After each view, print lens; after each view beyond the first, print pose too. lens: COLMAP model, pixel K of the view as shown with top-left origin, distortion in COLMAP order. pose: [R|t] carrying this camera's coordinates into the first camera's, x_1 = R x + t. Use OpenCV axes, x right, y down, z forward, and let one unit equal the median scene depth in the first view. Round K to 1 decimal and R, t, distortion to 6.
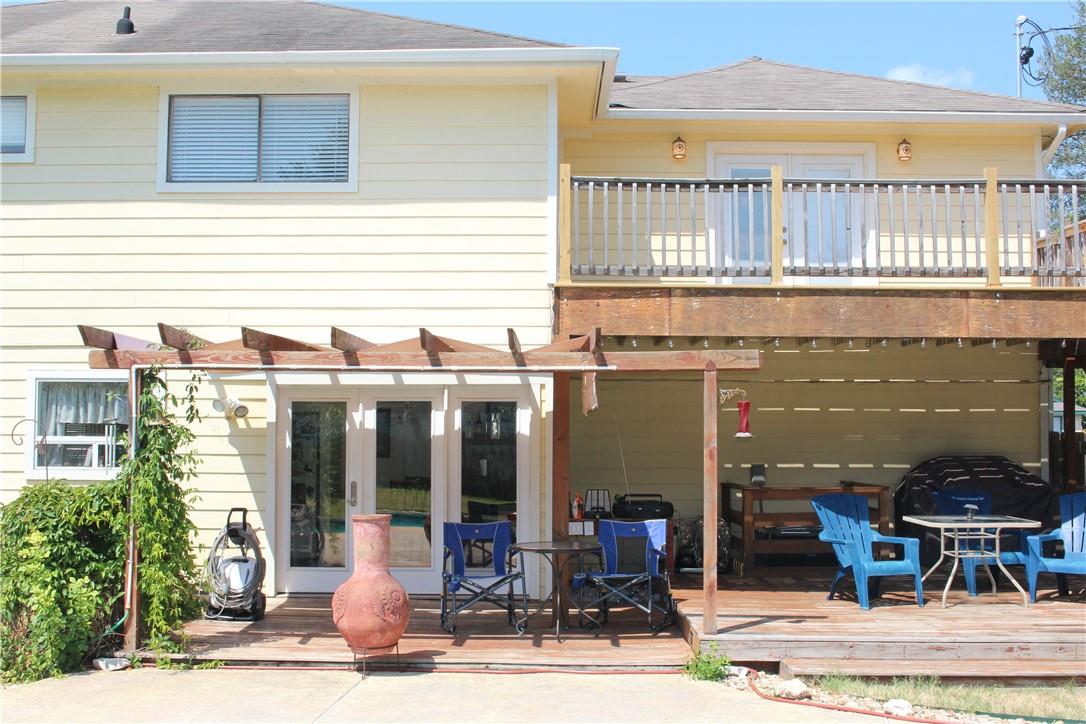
lens RADIAL K [[1223.4, 0, 540.6], [0, 1223.4, 361.6], [0, 0, 1]] dist [-0.082070, 0.000000]
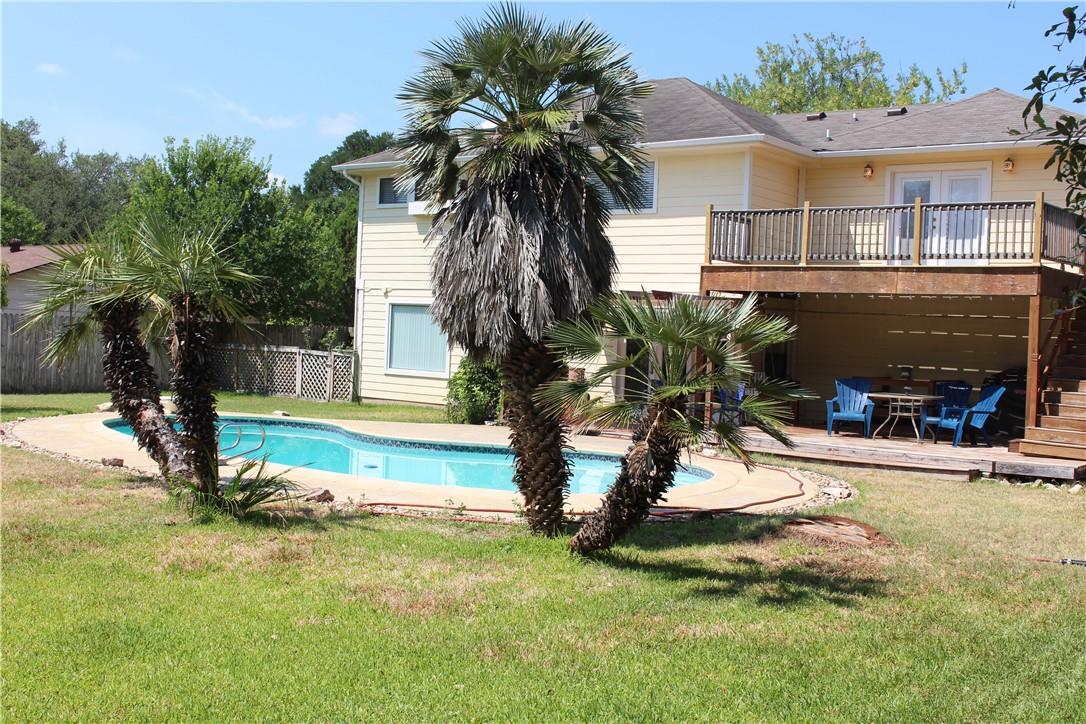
lens RADIAL K [[1223.4, 0, 544.9], [0, 1223.4, 359.7], [0, 0, 1]] dist [-0.082070, 0.000000]
pose [[0.794010, 0.042858, -0.606393, 0.909202], [-0.003445, 0.997813, 0.066011, -0.034282], [0.607896, -0.050324, 0.792421, -0.669312]]
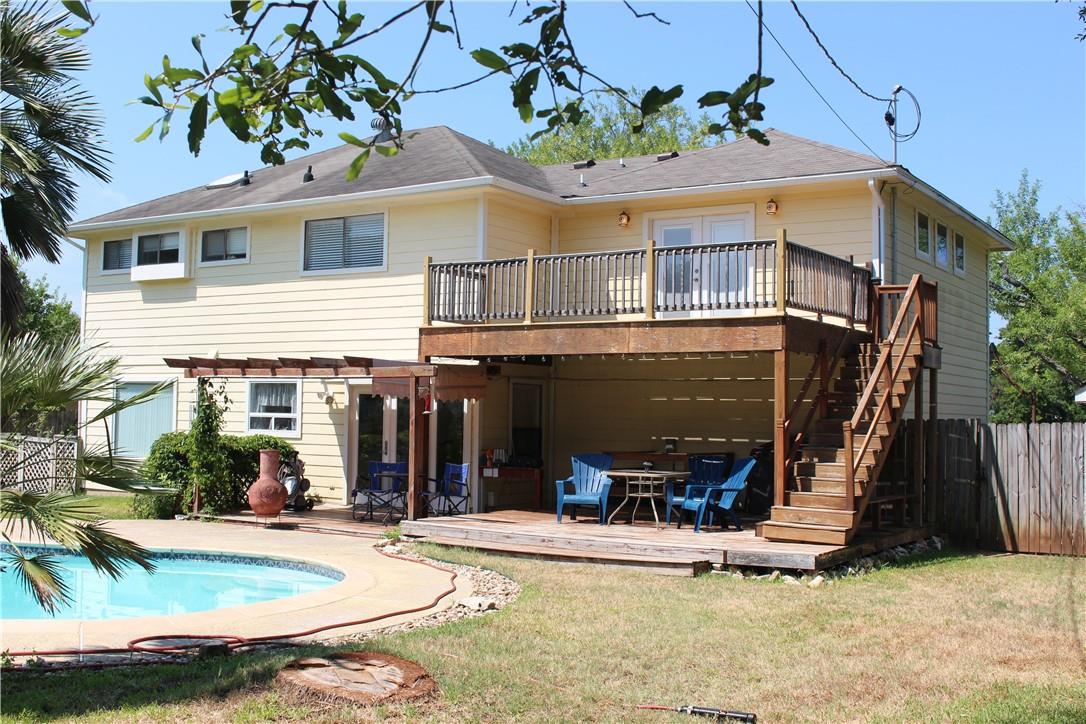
lens RADIAL K [[1223.4, 0, 543.3], [0, 1223.4, 358.3], [0, 0, 1]] dist [-0.082070, 0.000000]
pose [[0.845409, -0.014744, -0.533917, 0.955264], [0.017134, 0.999853, -0.000481, -0.012427], [0.533845, -0.008741, 0.845537, -0.331609]]
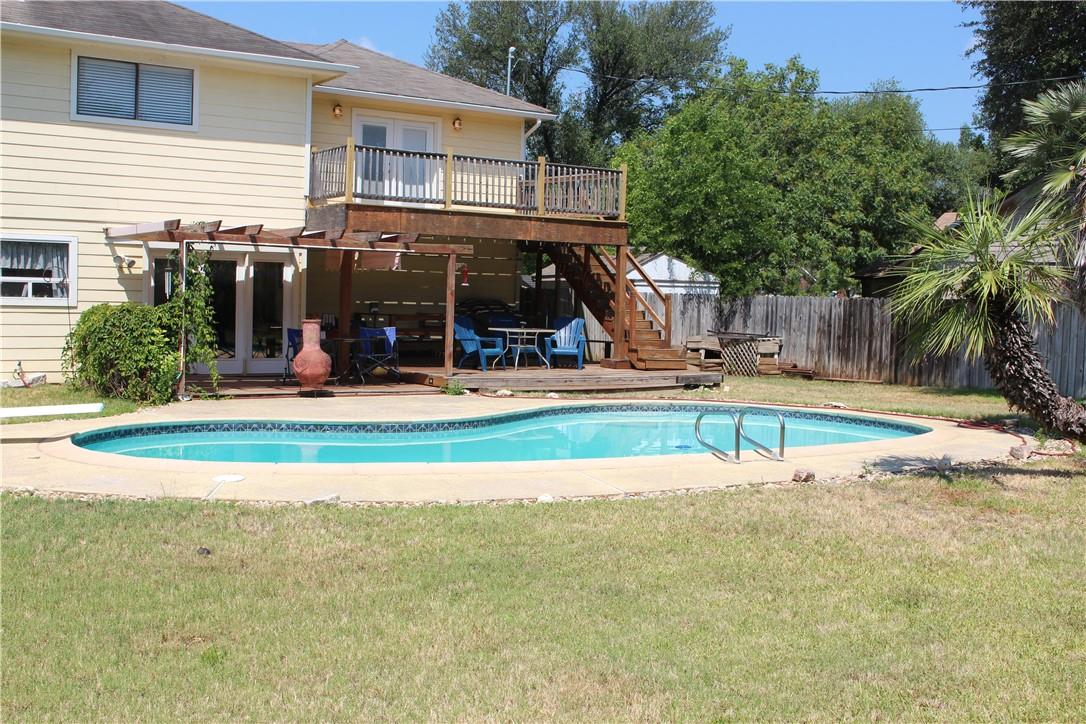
lens RADIAL K [[1223.4, 0, 541.8], [0, 1223.4, 359.8], [0, 0, 1]] dist [-0.082070, 0.000000]
pose [[0.824321, -0.011402, 0.566008, -0.702729], [-0.055921, 0.993268, 0.101450, -0.025937], [-0.563355, -0.115279, 0.818133, -0.637623]]
